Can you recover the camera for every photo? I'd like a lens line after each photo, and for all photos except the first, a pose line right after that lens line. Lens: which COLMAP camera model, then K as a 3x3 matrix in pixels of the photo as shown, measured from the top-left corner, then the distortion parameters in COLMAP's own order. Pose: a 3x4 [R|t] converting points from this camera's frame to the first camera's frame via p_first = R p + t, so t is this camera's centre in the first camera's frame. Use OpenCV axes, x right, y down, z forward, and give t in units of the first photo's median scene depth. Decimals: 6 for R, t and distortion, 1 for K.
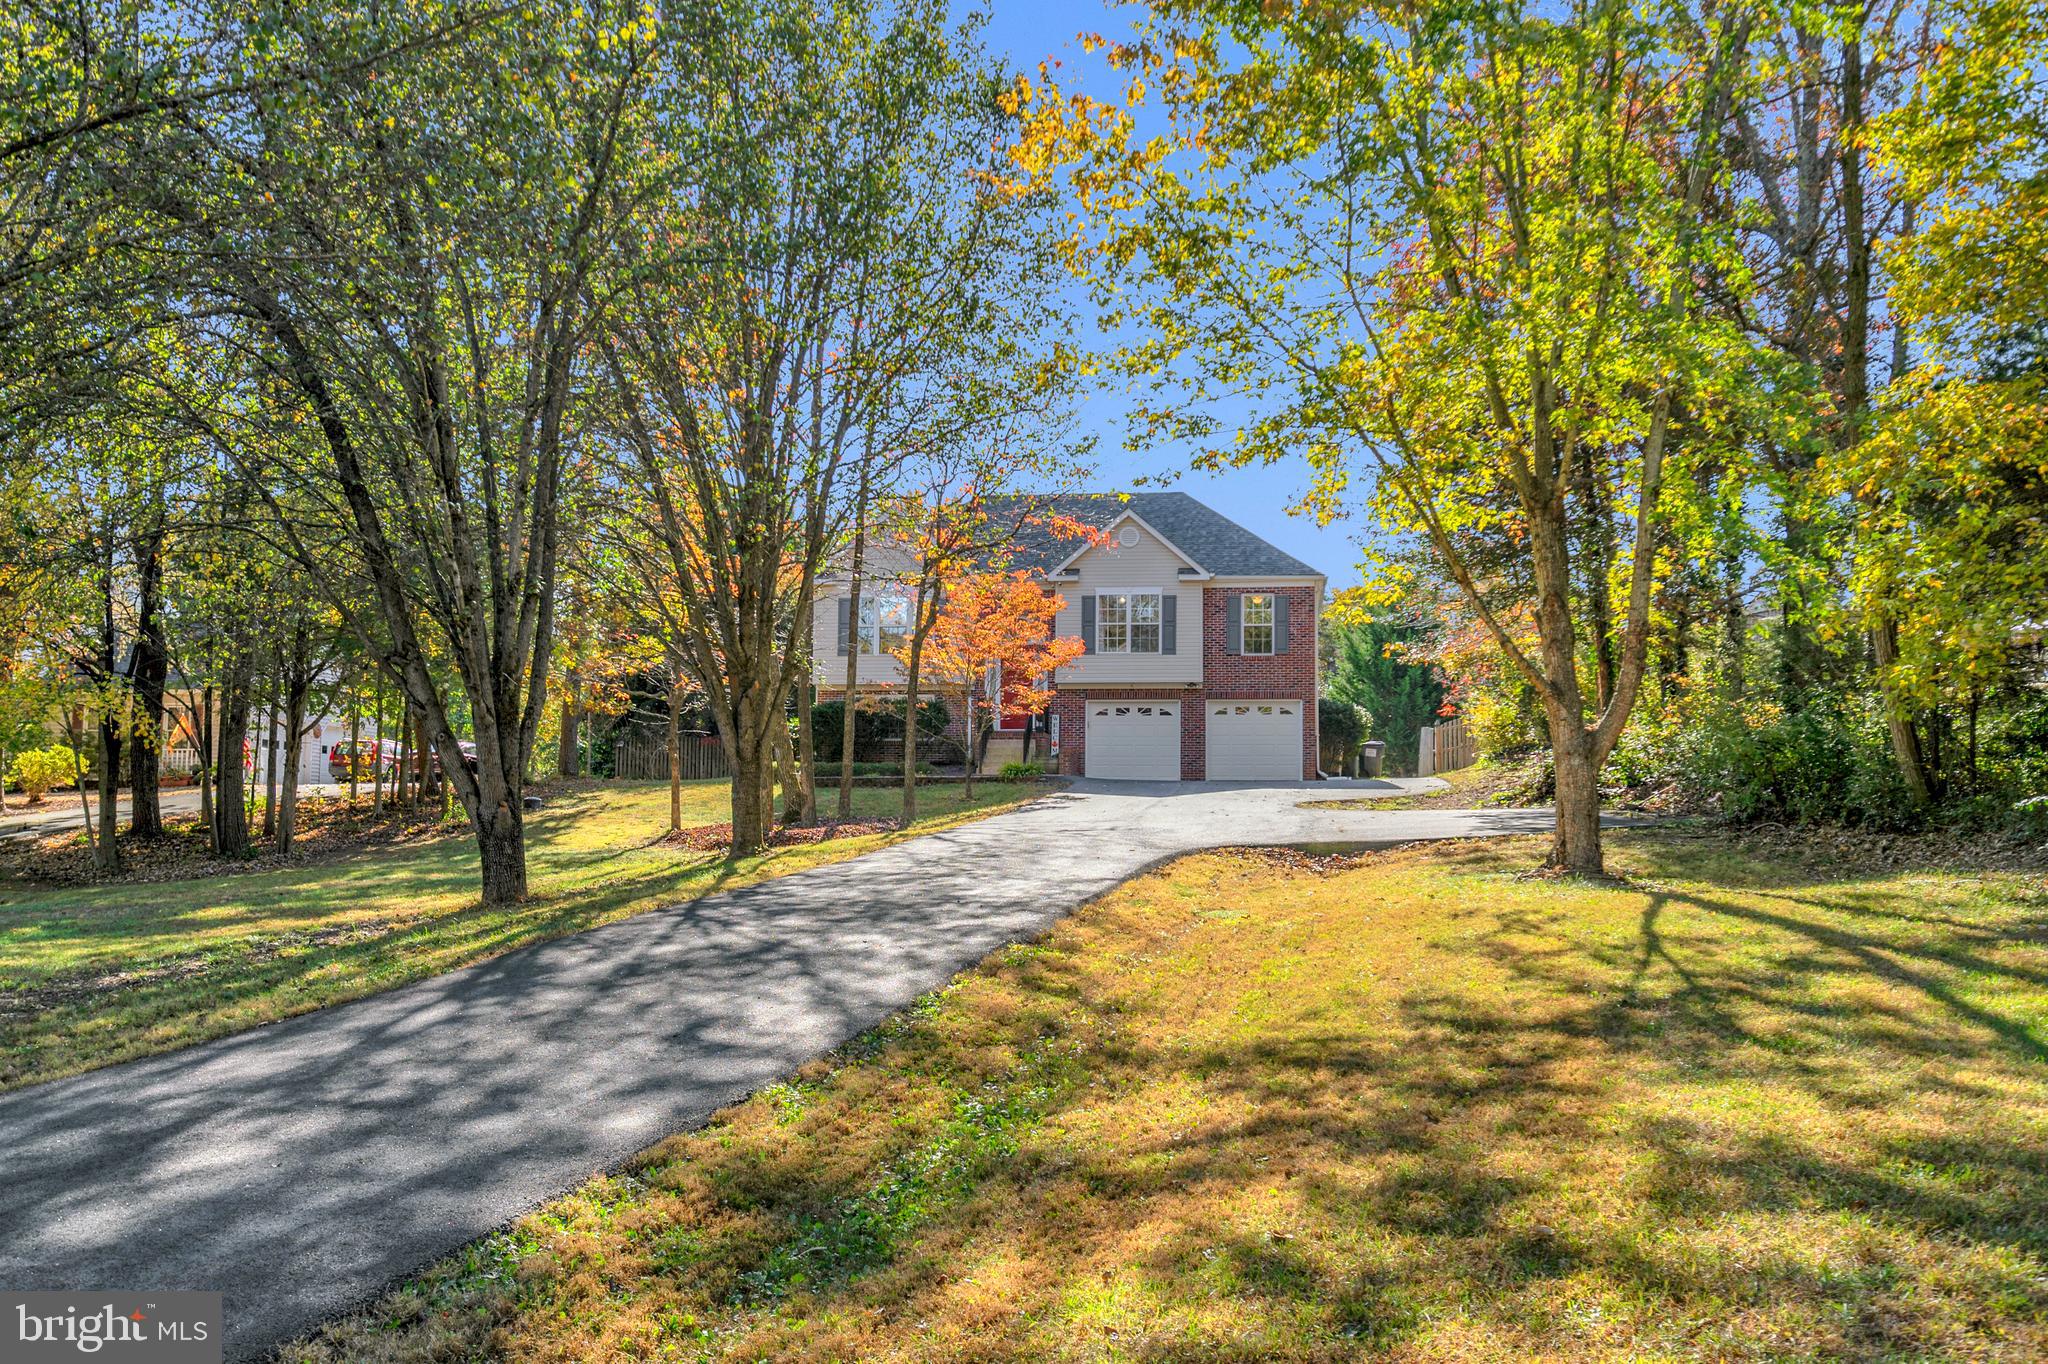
lens RADIAL K [[1773.8, 0, 1058.1], [0, 1773.8, 679.2], [0, 0, 1]] dist [-0.029266, -0.002053]
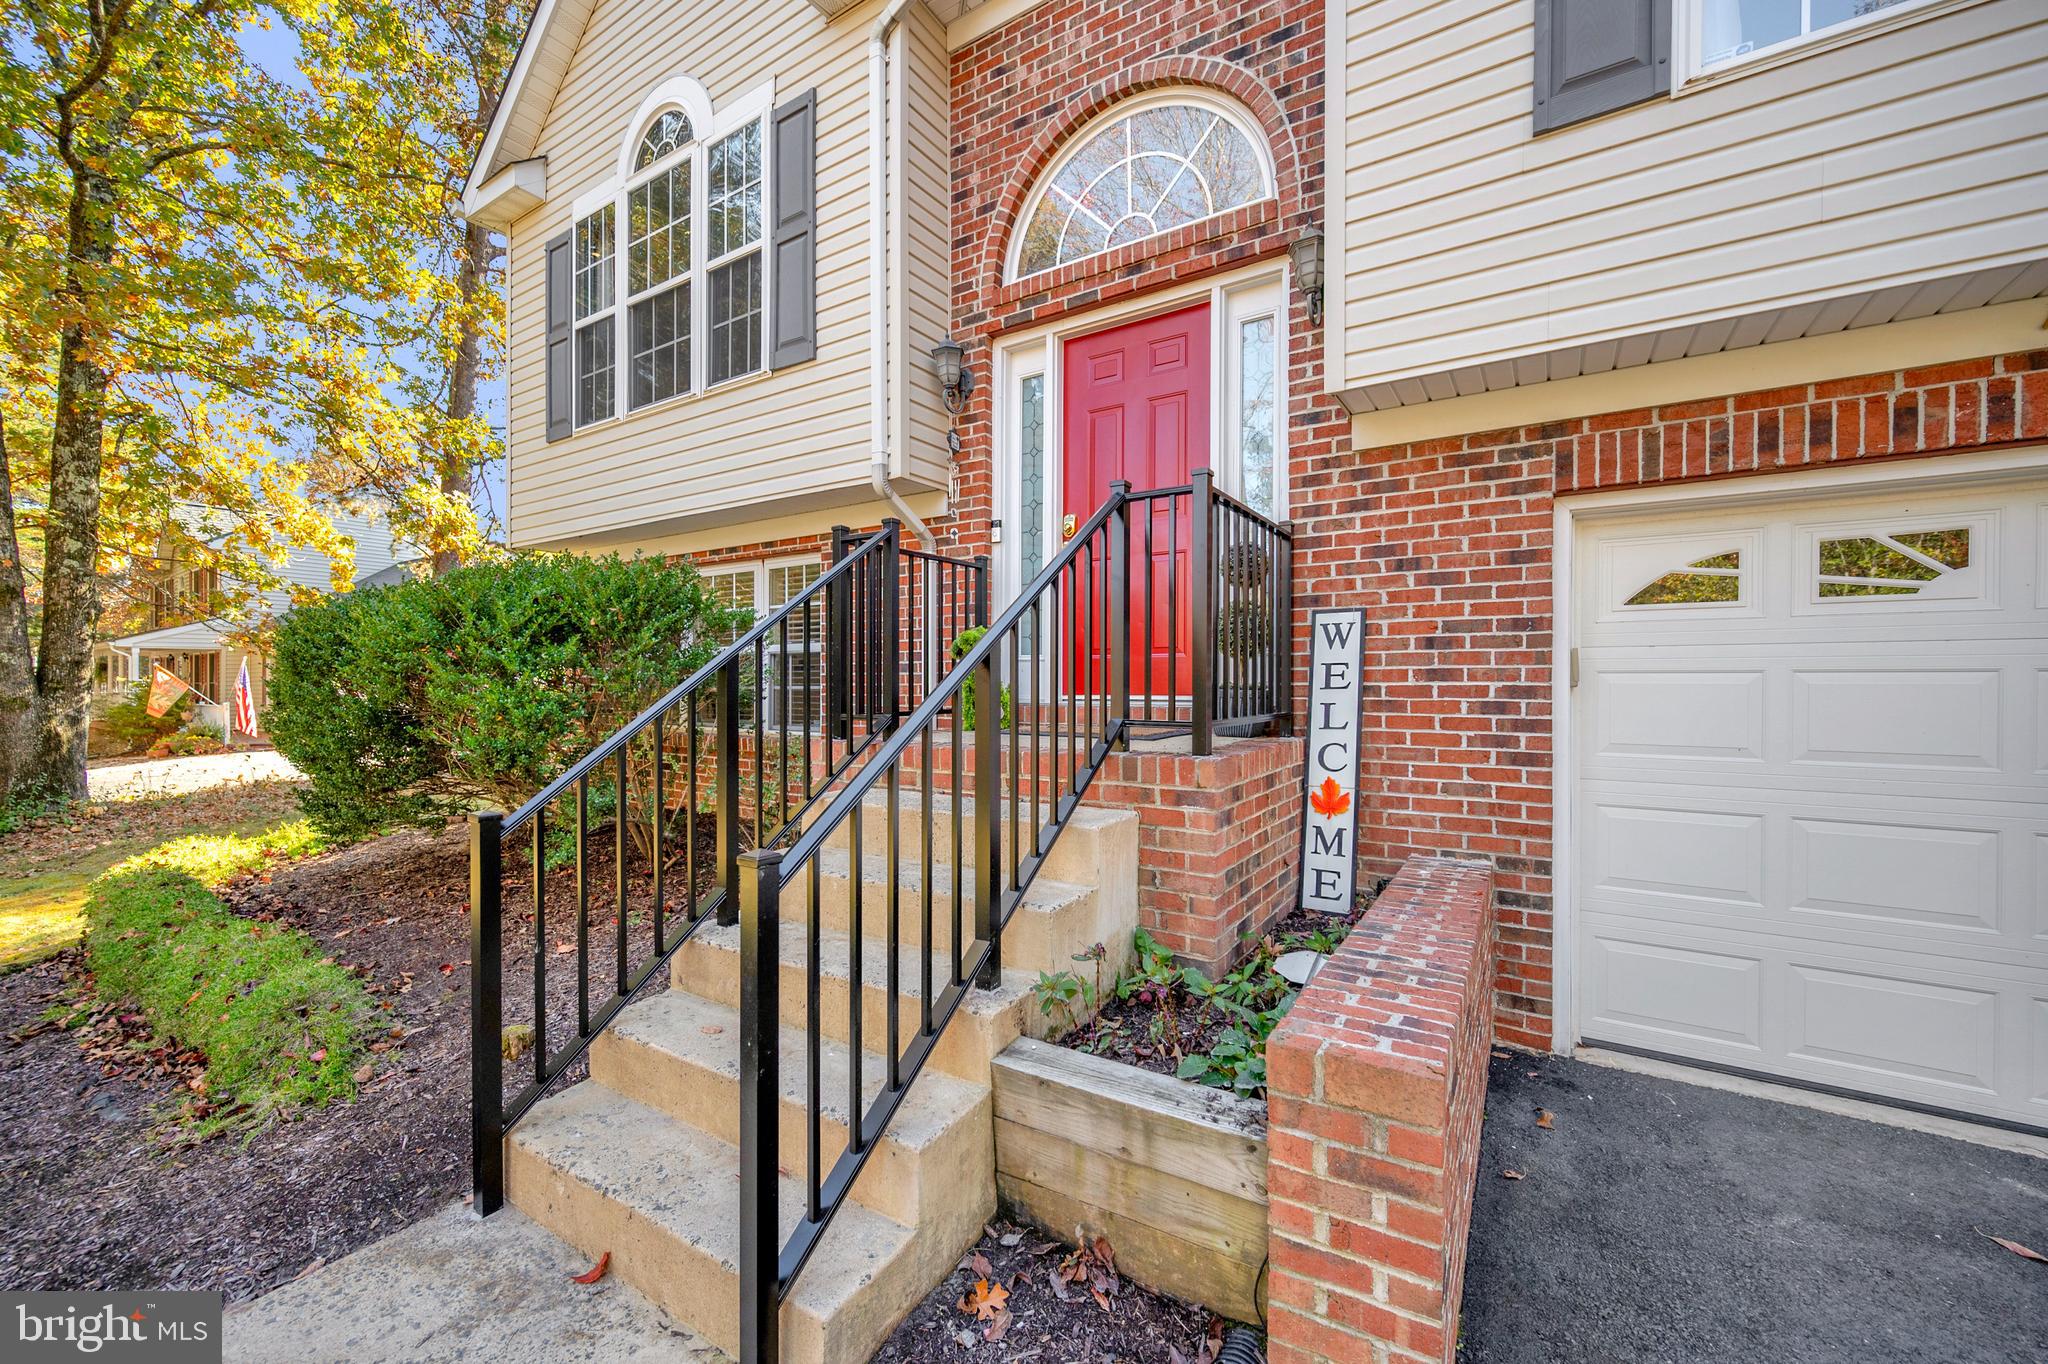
lens RADIAL K [[816.8, 0, 1035.4], [0, 816.8, 699.1], [0, 0, 1]] dist [0.000369, -0.000013]
pose [[0.898593, 0.002753, -0.438774, 0.006493], [0.044175, 0.994332, 0.096706, 0.019747], [0.436553, -0.106282, 0.893379, 0.928629]]
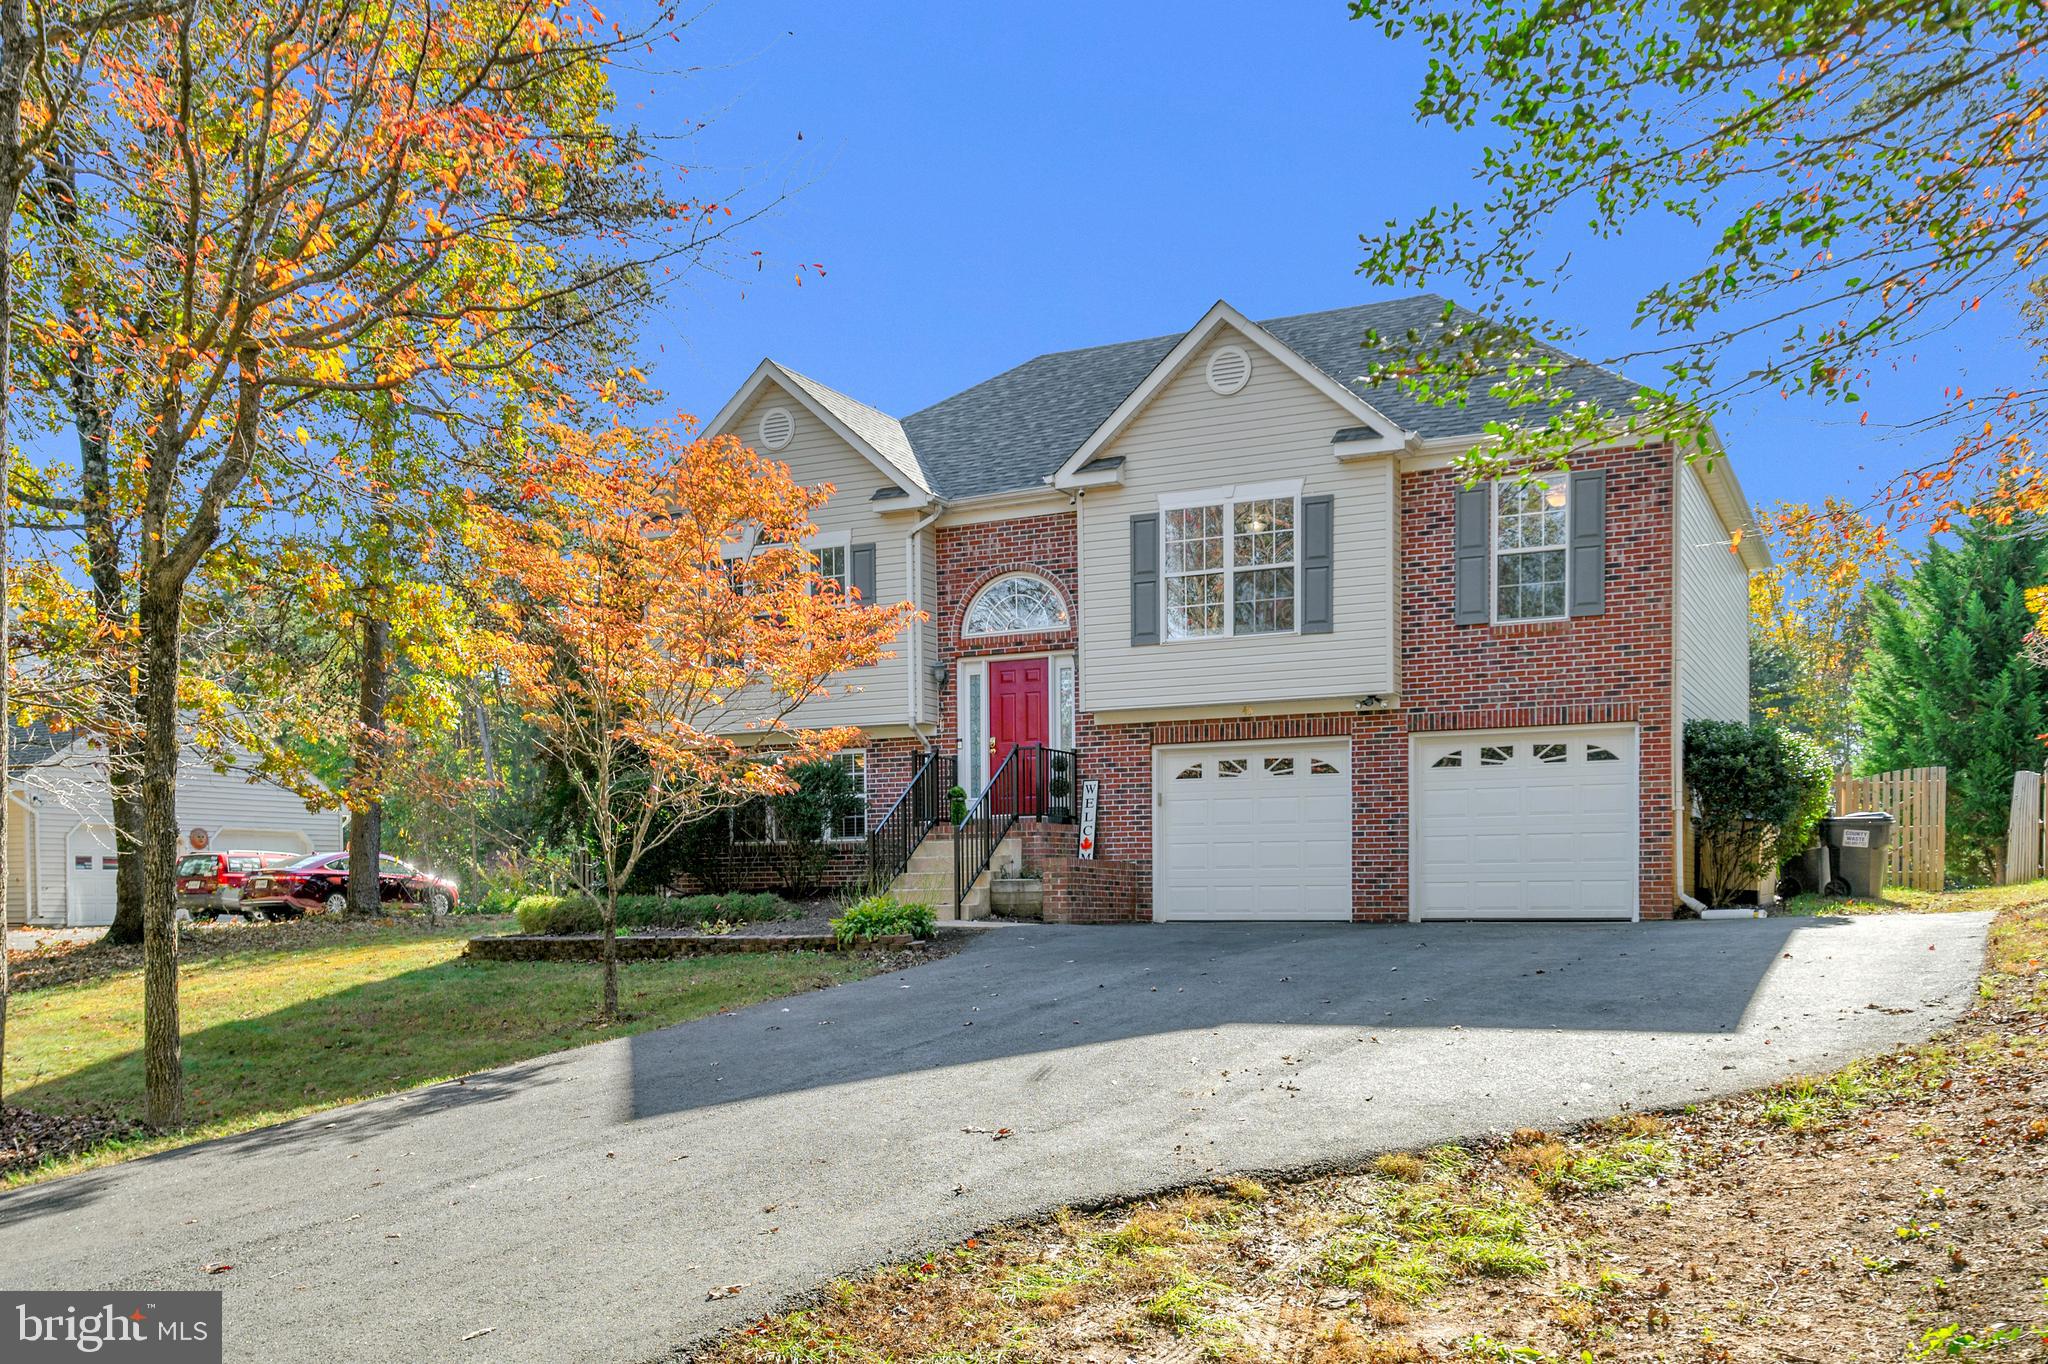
lens RADIAL K [[1809.5, 0, 1035.9], [0, 1809.5, 946.0], [0, 0, 1]] dist [0.002560, -0.004081]
pose [[0.944343, -0.005095, -0.328922, 0.142743], [0.044144, 0.992799, 0.111360, 0.009646], [0.325986, -0.119682, 0.937768, 0.548246]]
